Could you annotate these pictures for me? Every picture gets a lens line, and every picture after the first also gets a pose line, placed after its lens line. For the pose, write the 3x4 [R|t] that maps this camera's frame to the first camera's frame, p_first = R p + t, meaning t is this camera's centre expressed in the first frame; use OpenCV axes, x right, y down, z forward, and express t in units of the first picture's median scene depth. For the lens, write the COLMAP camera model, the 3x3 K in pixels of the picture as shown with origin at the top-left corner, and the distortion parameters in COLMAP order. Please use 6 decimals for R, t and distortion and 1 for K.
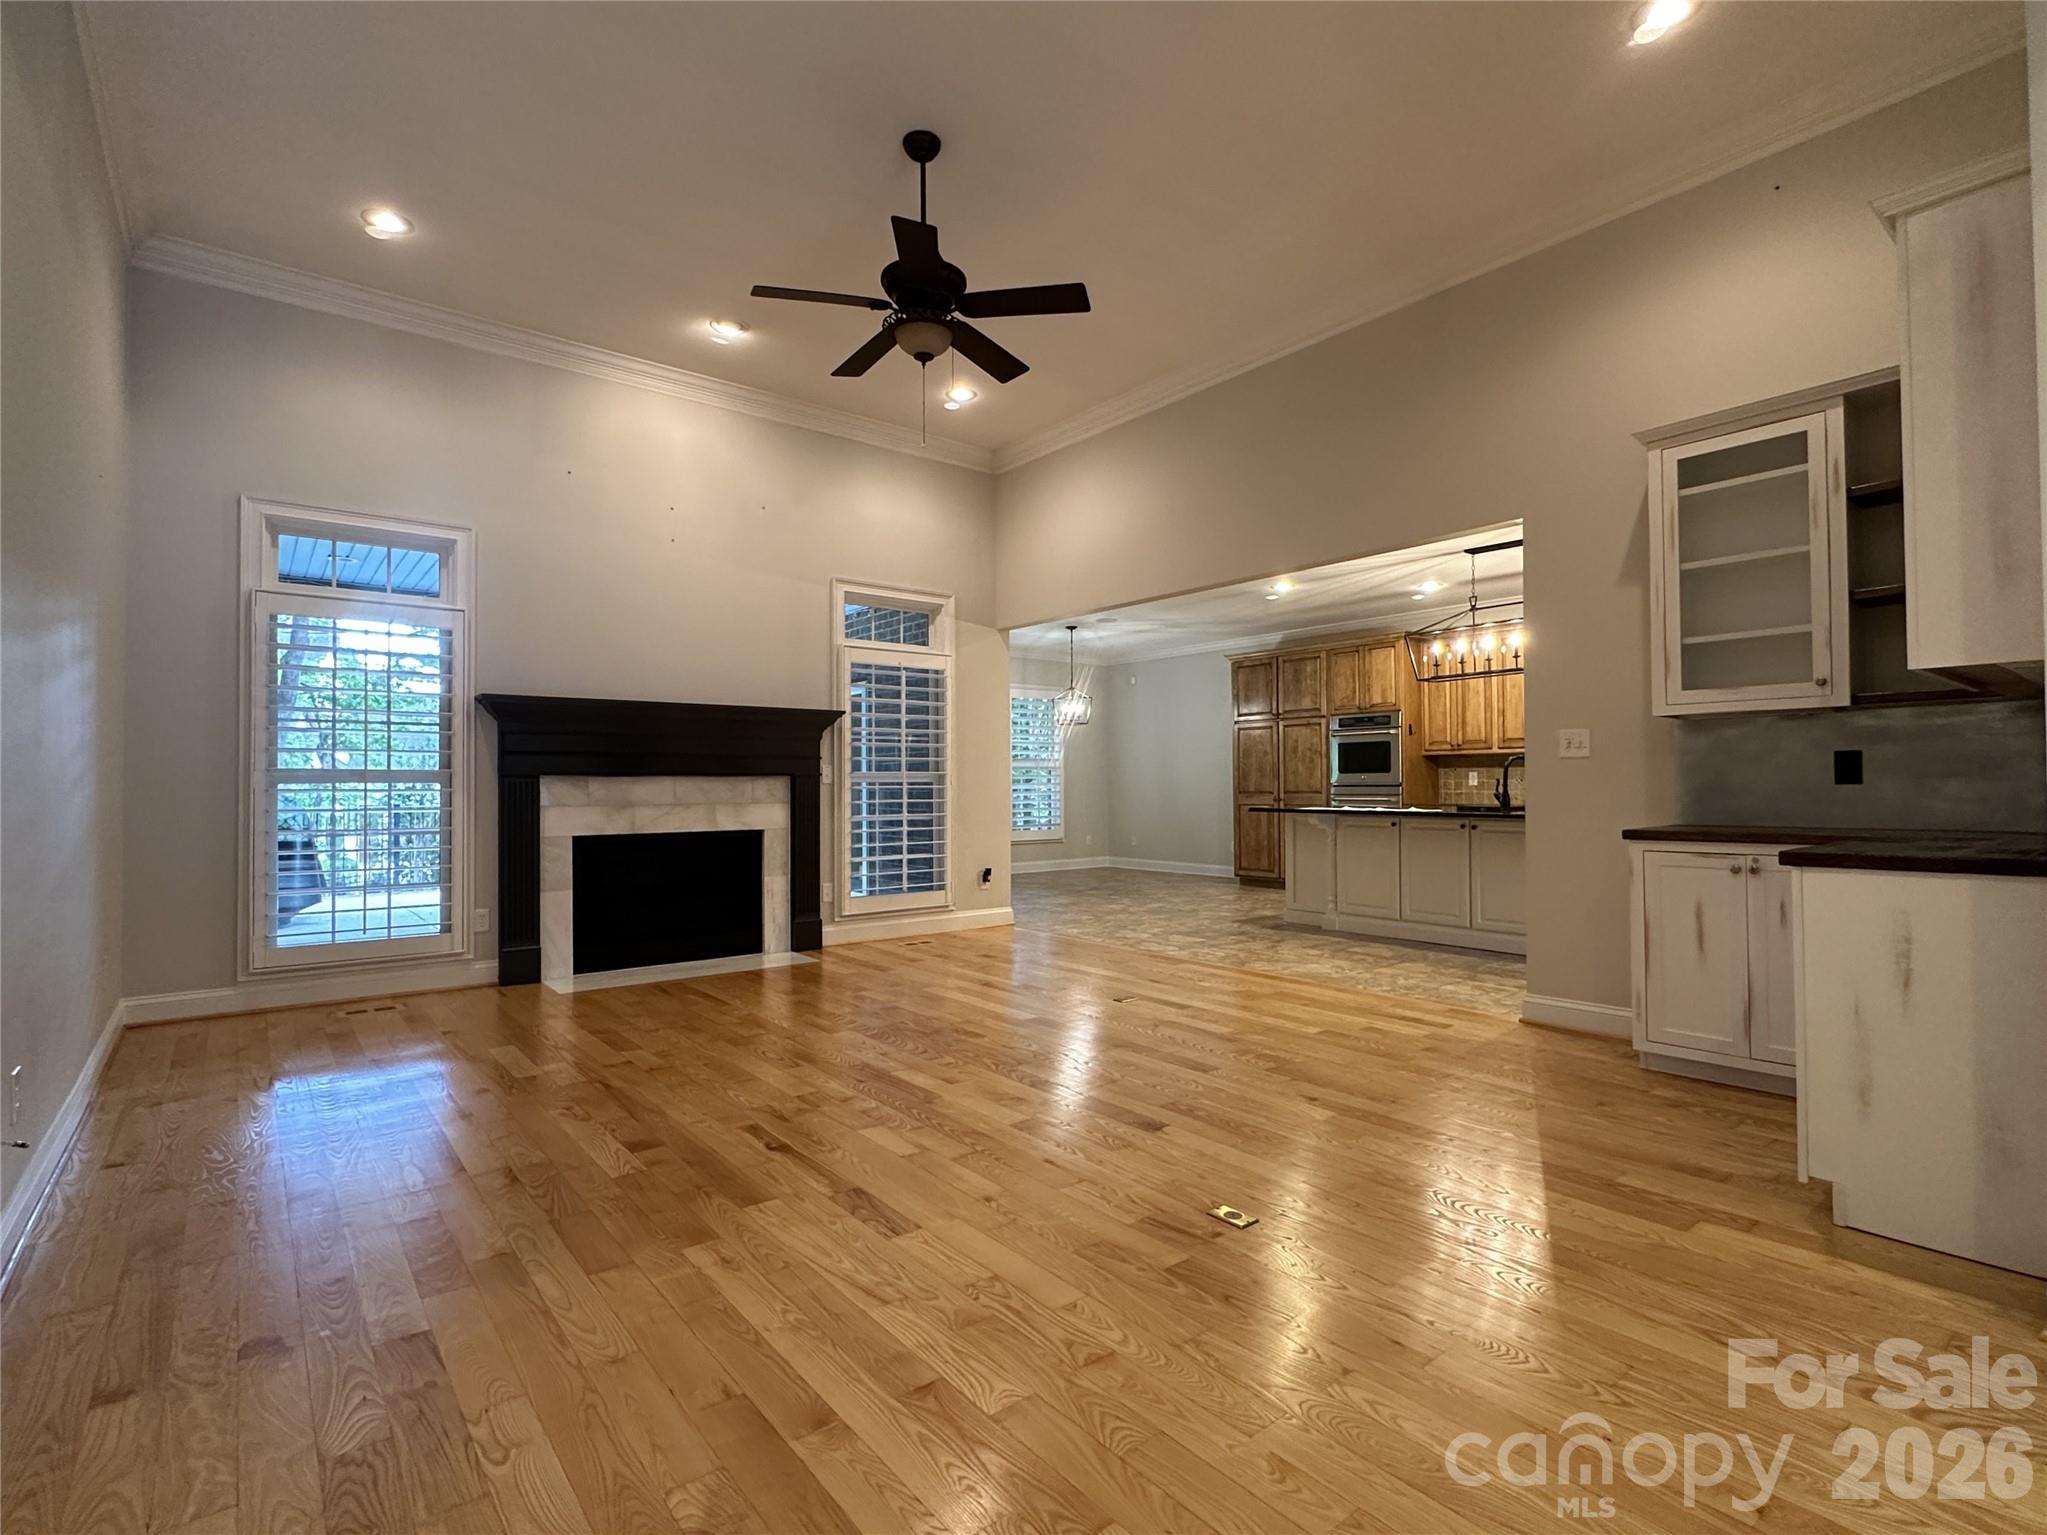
lens RADIAL K [[975.4, 0, 1023.5], [0, 975.4, 767.5], [0, 0, 1]] dist [-0.001116, 0.000043]
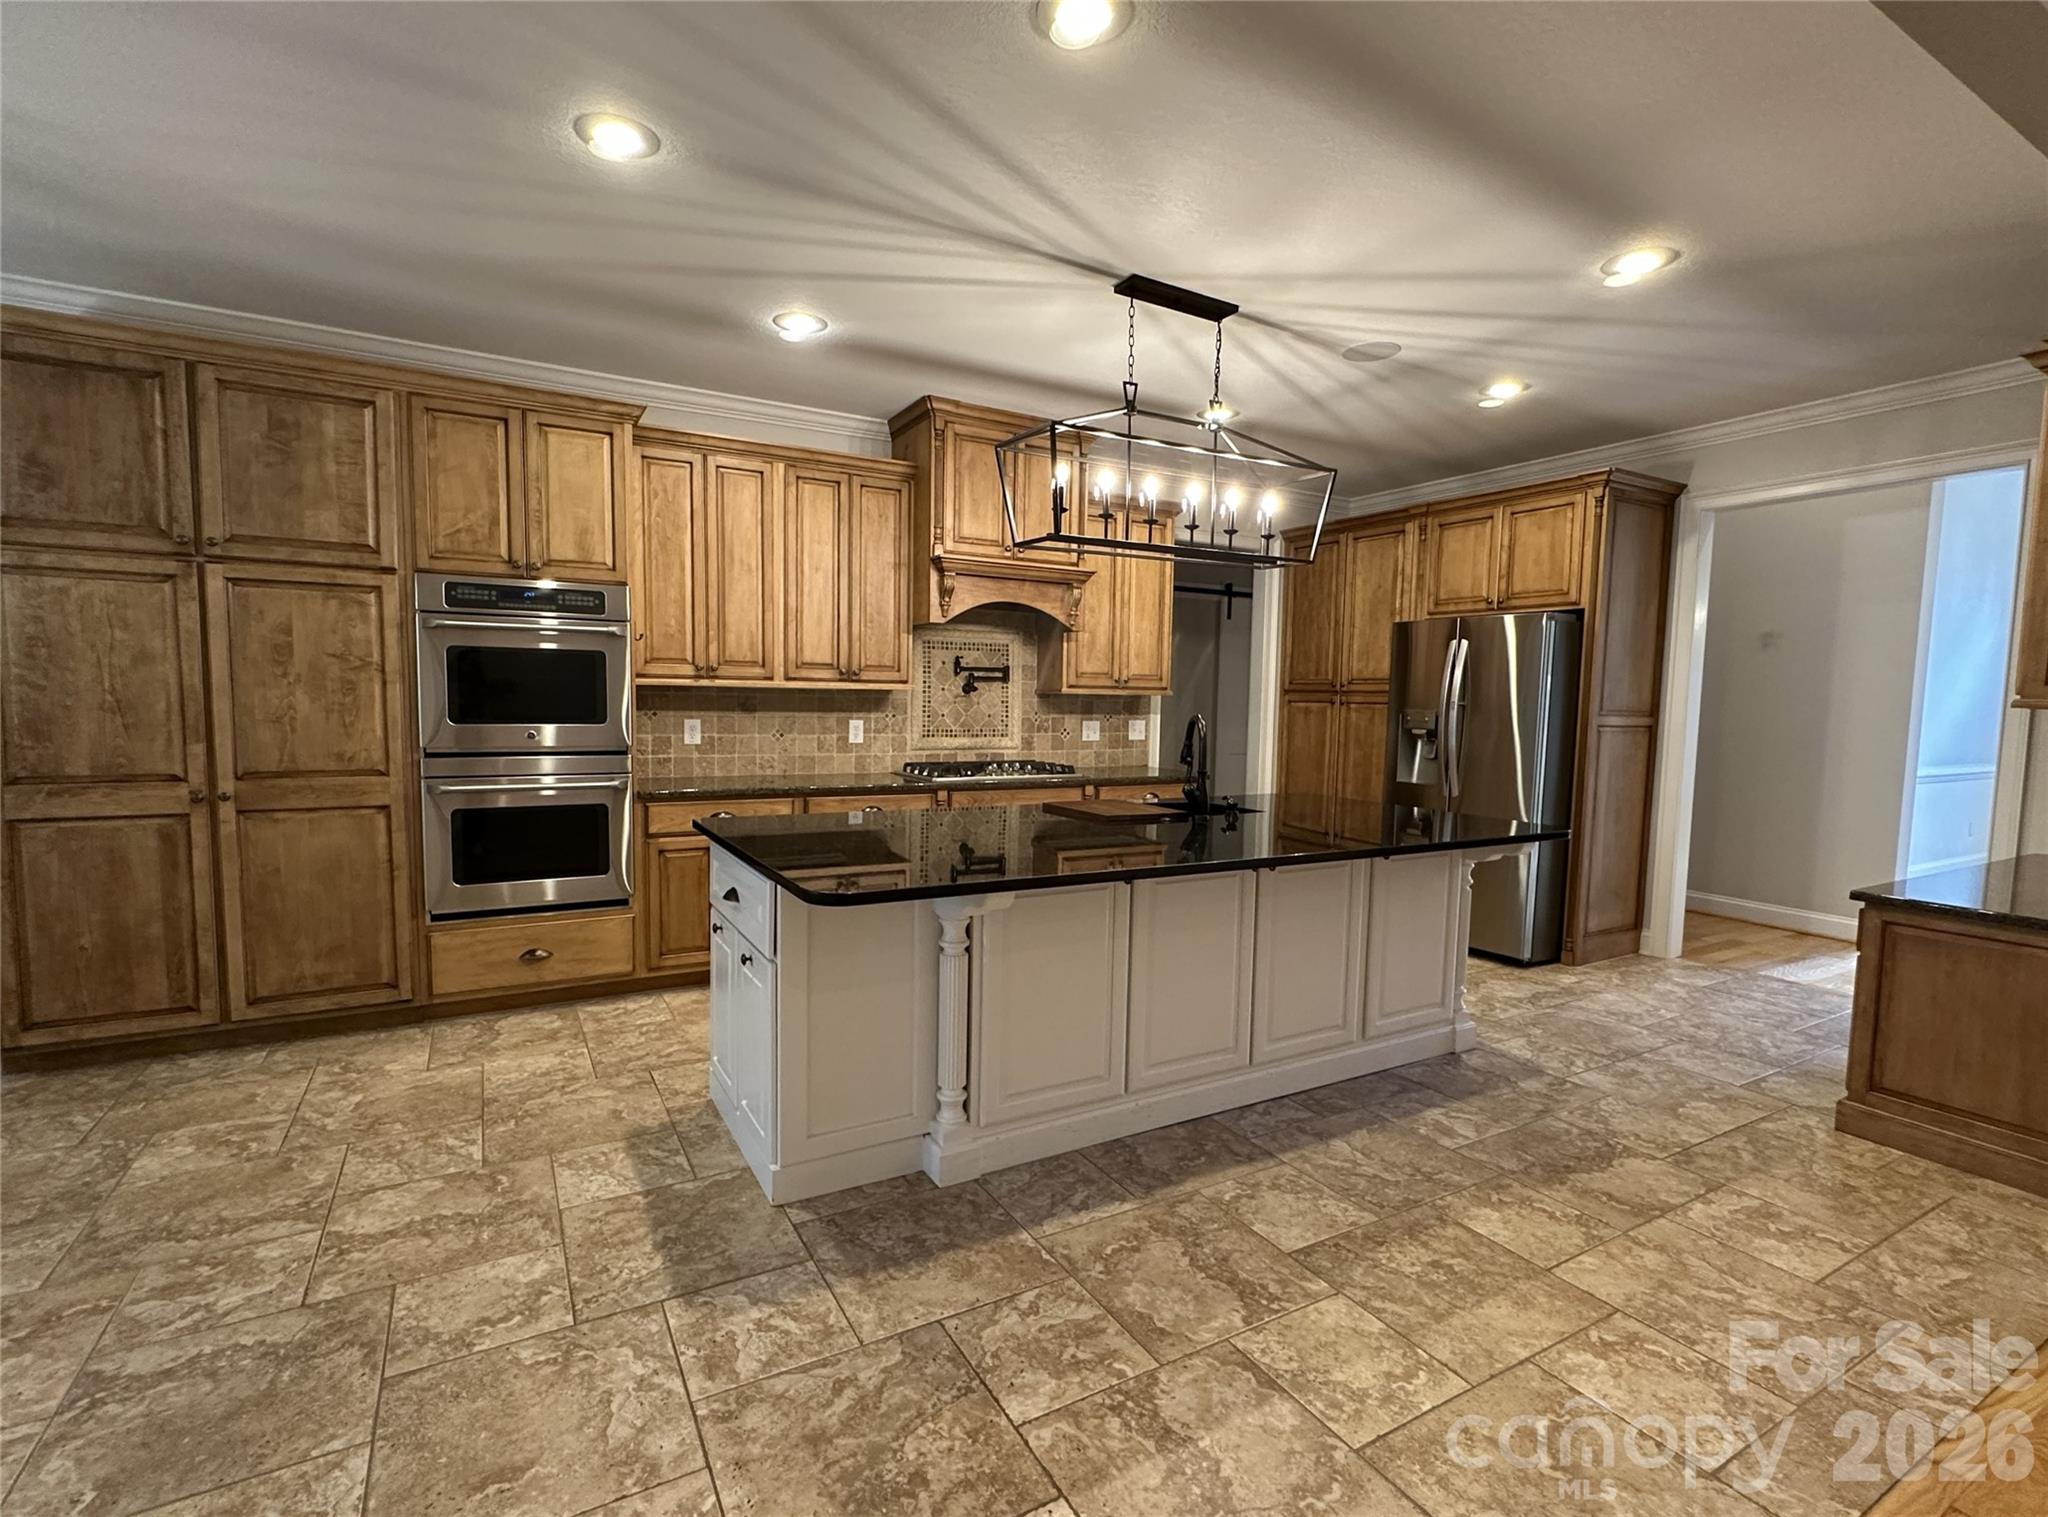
lens RADIAL K [[953.8, 0, 1024.1], [0, 953.8, 772.0], [0, 0, 1]] dist [-0.003487, 0.000614]
pose [[0.156092, -0.070196, 0.985245, -0.025974], [-0.036154, 0.996397, 0.076719, -0.016252], [-0.987081, -0.047596, 0.152991, 0.933879]]
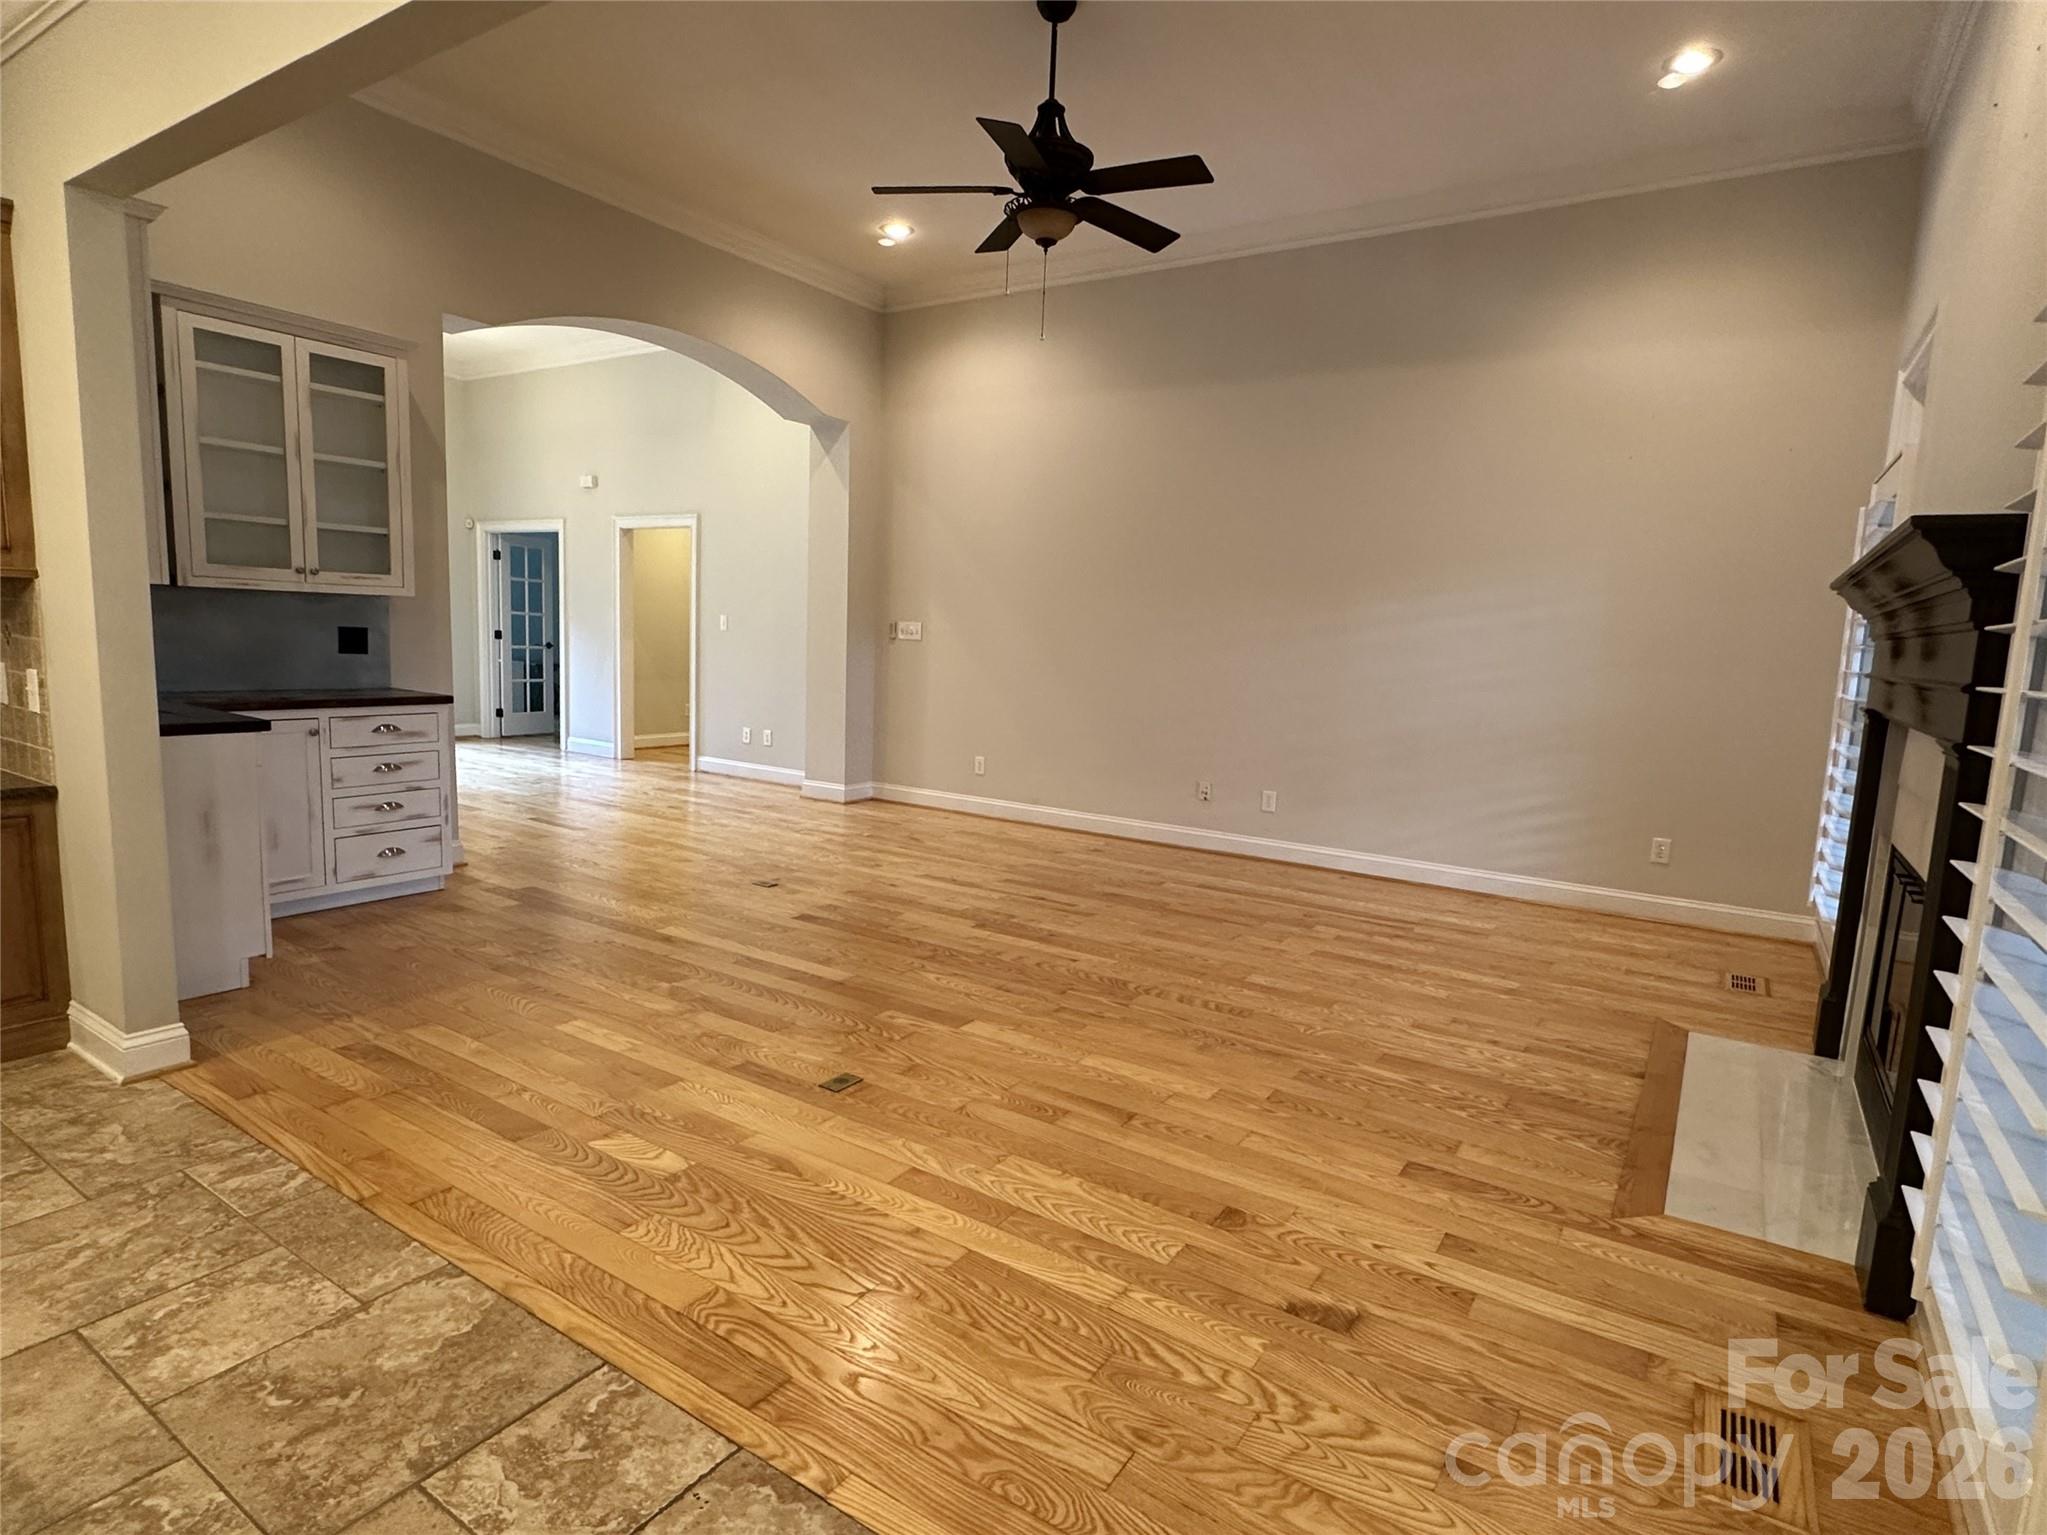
lens RADIAL K [[1081.3, 0, 1022.2], [0, 1081.3, 777.1], [0, 0, 1]] dist [0.000468, -0.000217]
pose [[-0.950434, 0.008541, -0.310810, 0.136800], [-0.030732, 0.992147, 0.121239, -0.013166], [0.309405, 0.124781, -0.942708, 1.101934]]
